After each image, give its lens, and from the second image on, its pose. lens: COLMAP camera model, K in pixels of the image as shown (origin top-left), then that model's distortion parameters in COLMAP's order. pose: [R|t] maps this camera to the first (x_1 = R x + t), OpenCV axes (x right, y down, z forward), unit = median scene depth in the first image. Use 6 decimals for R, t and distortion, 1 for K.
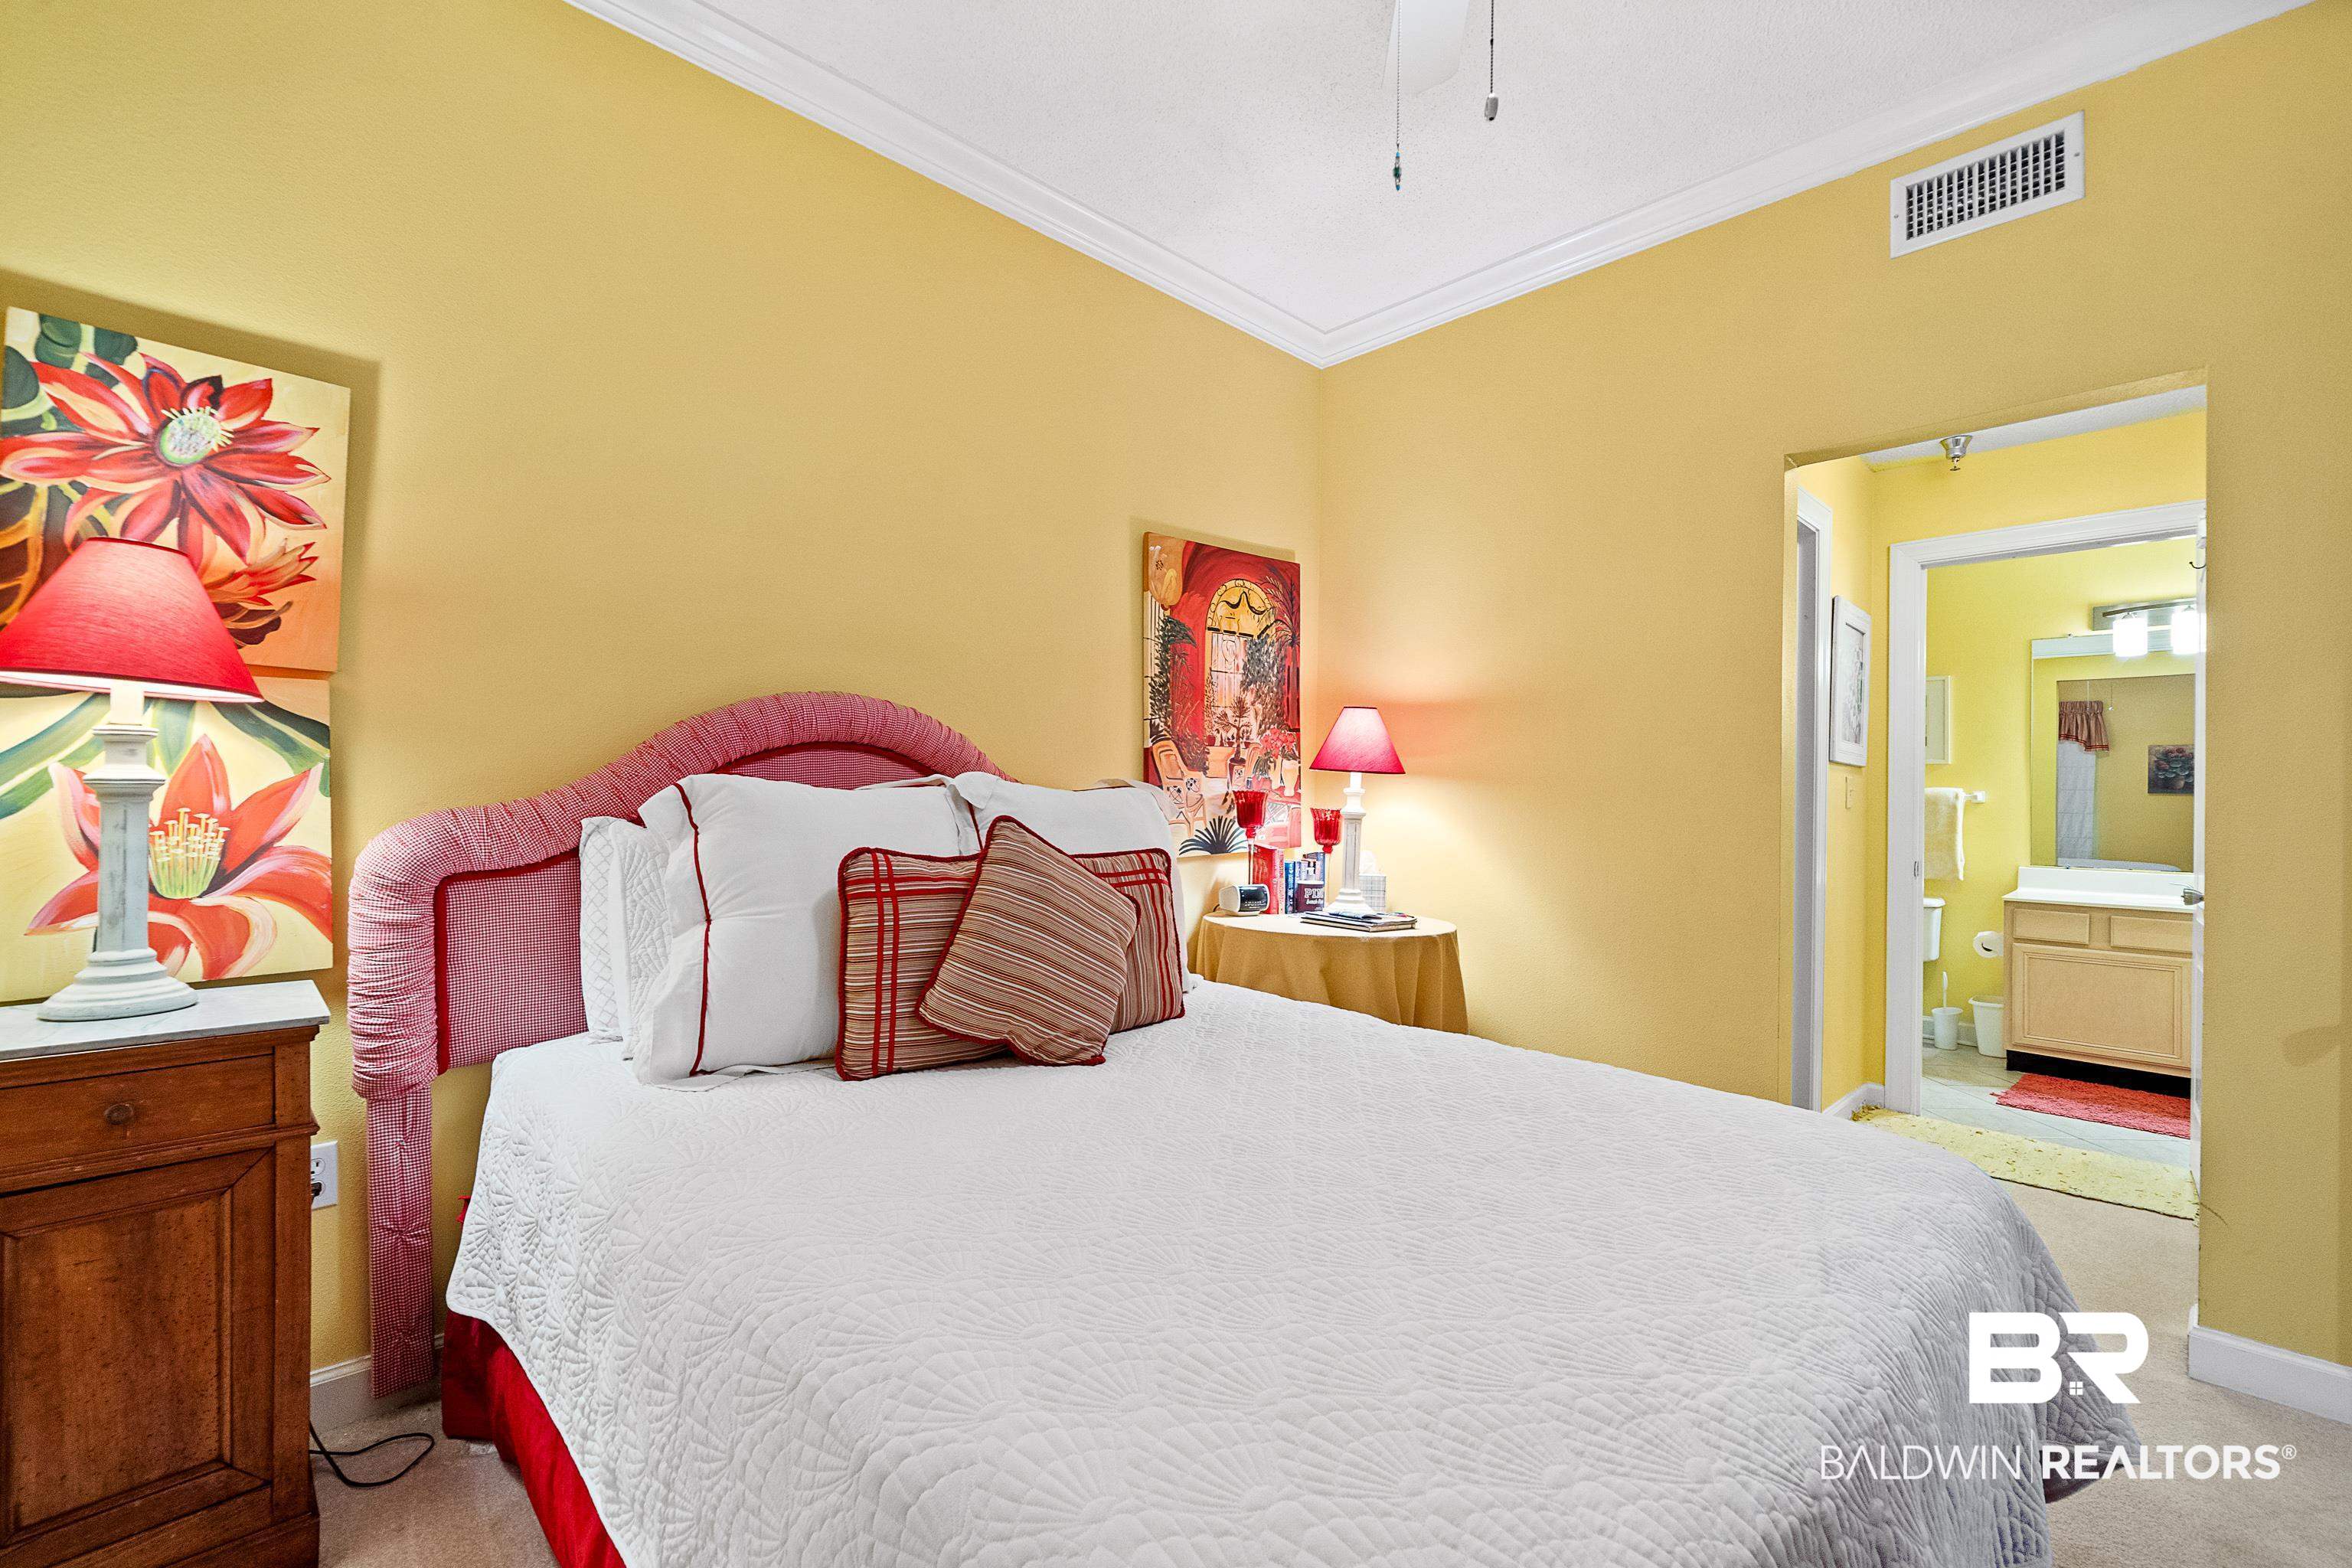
lens RADIAL K [[980.4, 0, 1176.0], [0, 980.4, 784.0], [0, 0, 1]] dist [-0.000304, -0.000185]
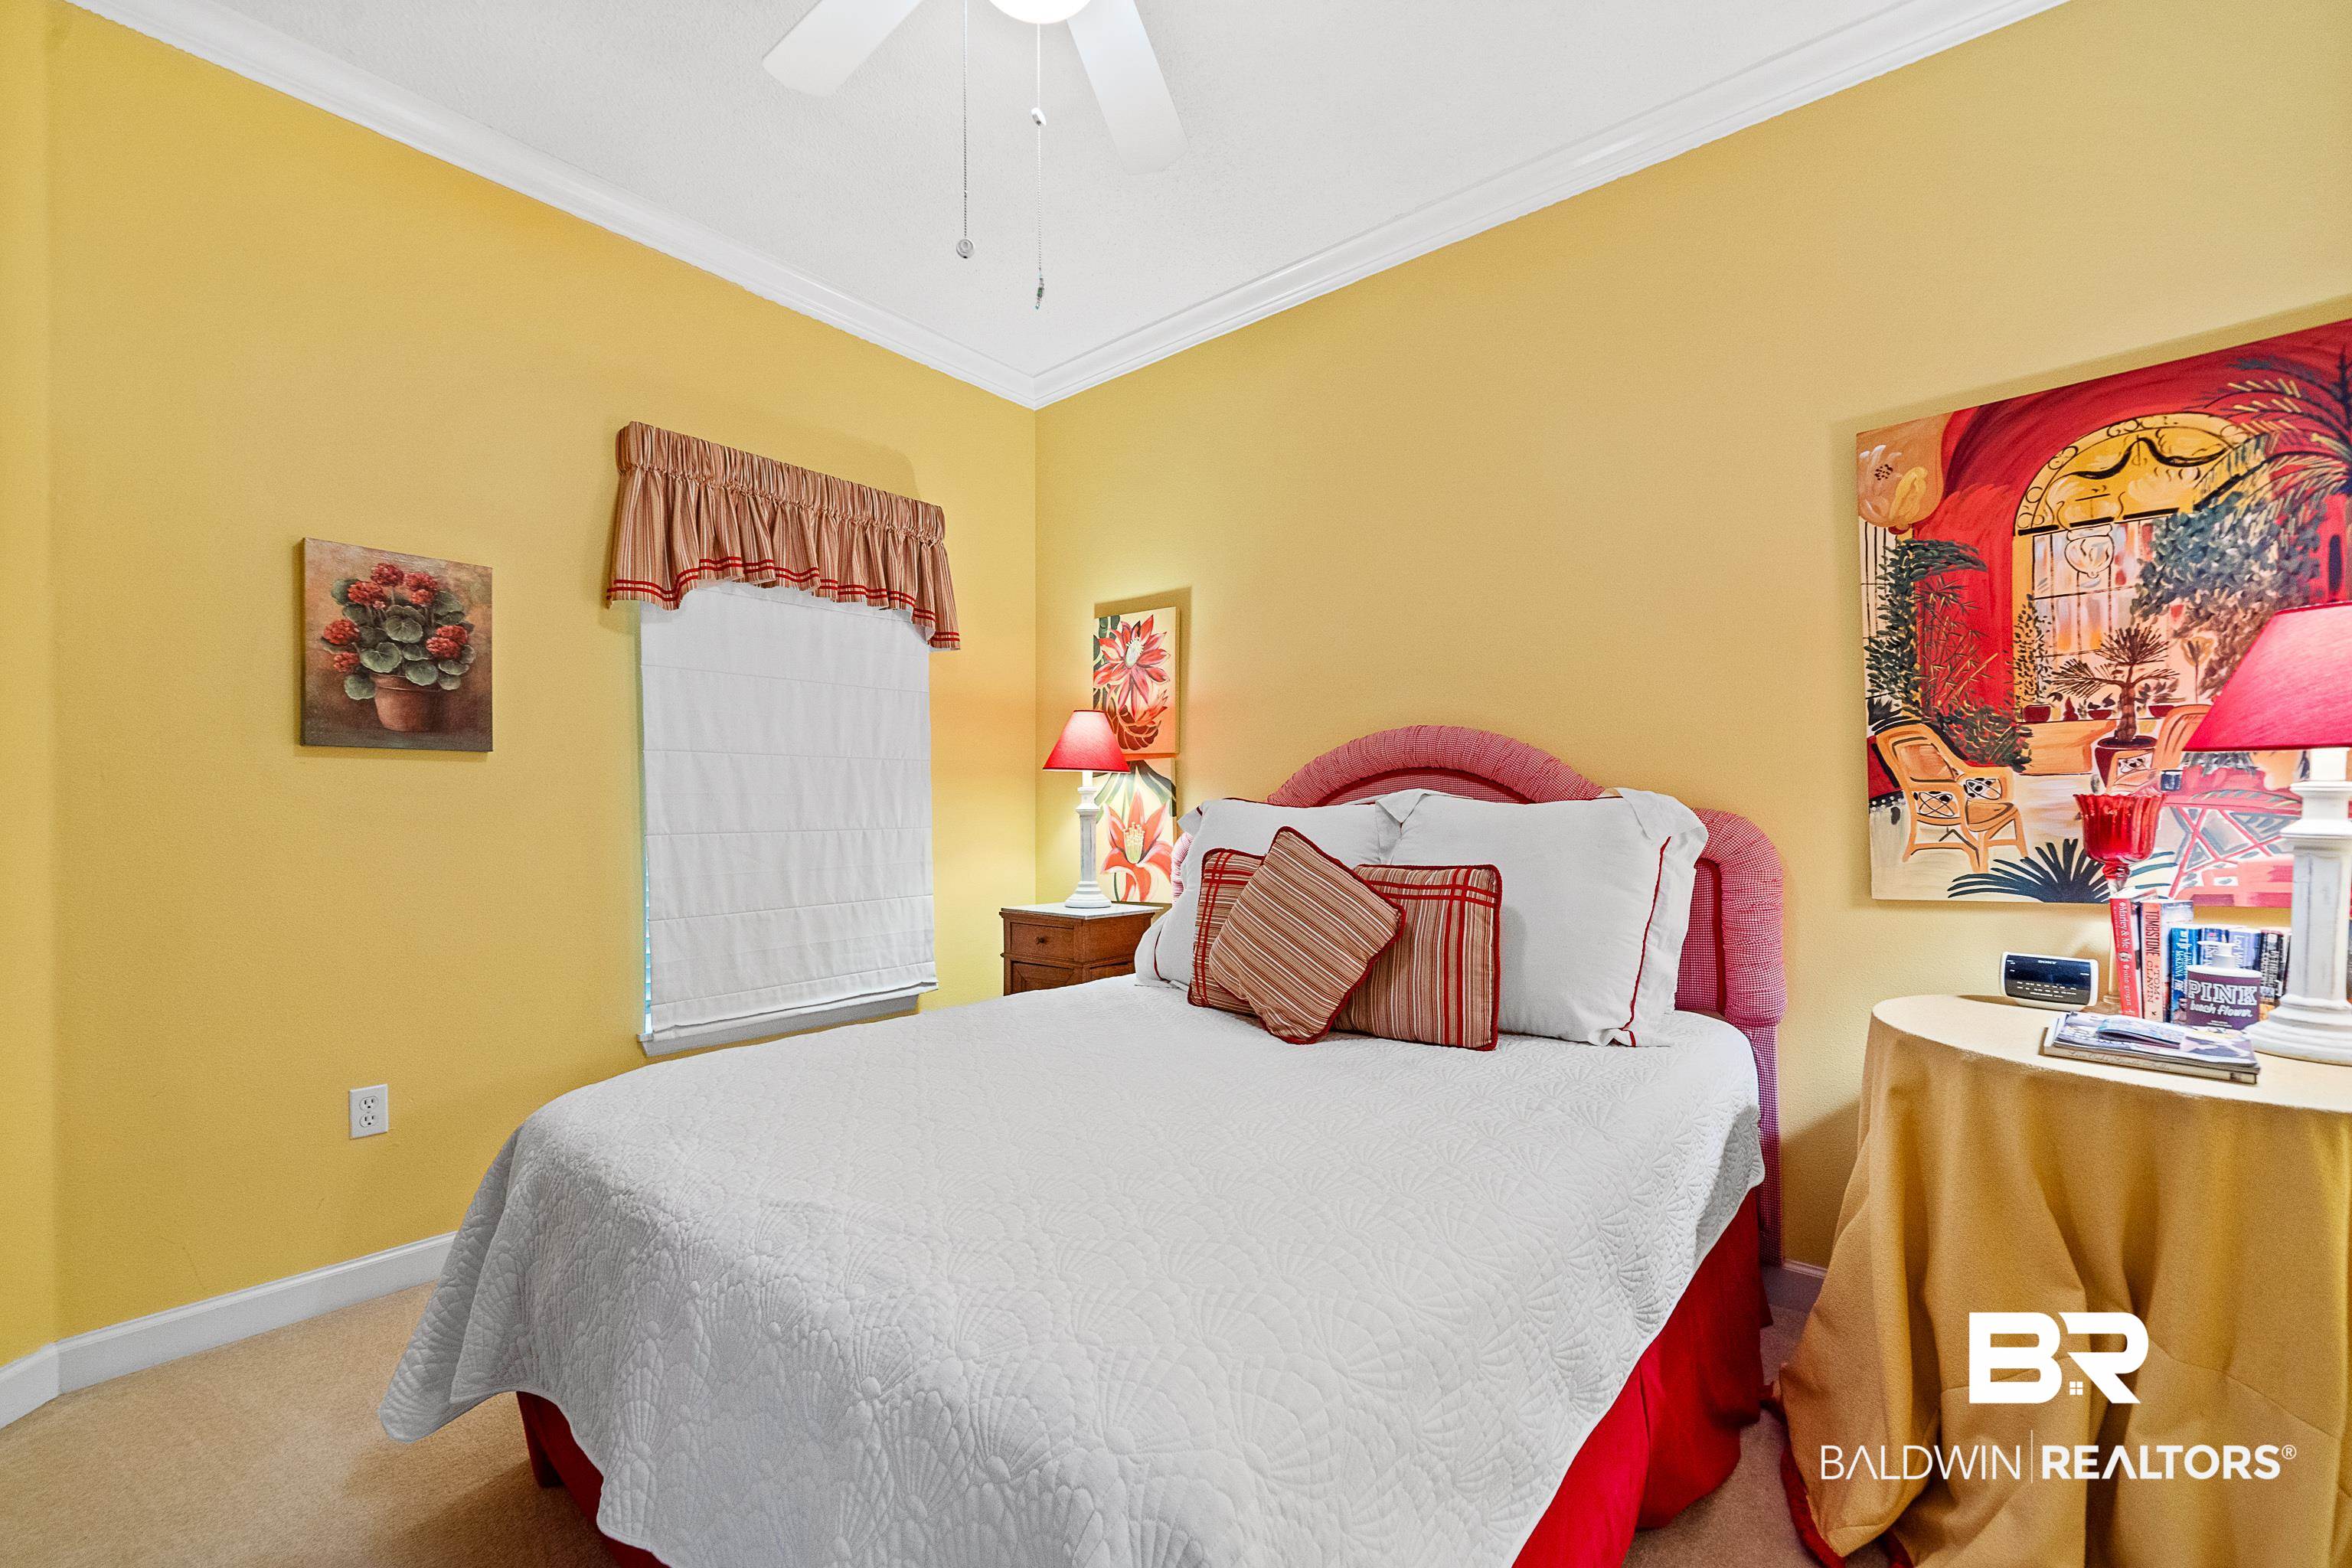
lens RADIAL K [[980.8, 0, 1170.2], [0, 980.8, 806.9], [0, 0, 1]] dist [-0.001060, -0.000328]
pose [[0.121855, -0.019280, -0.992361, 0.599145], [0.016825, 0.999708, -0.017357, 0.015249], [0.992405, -0.014581, 0.122144, 0.413776]]
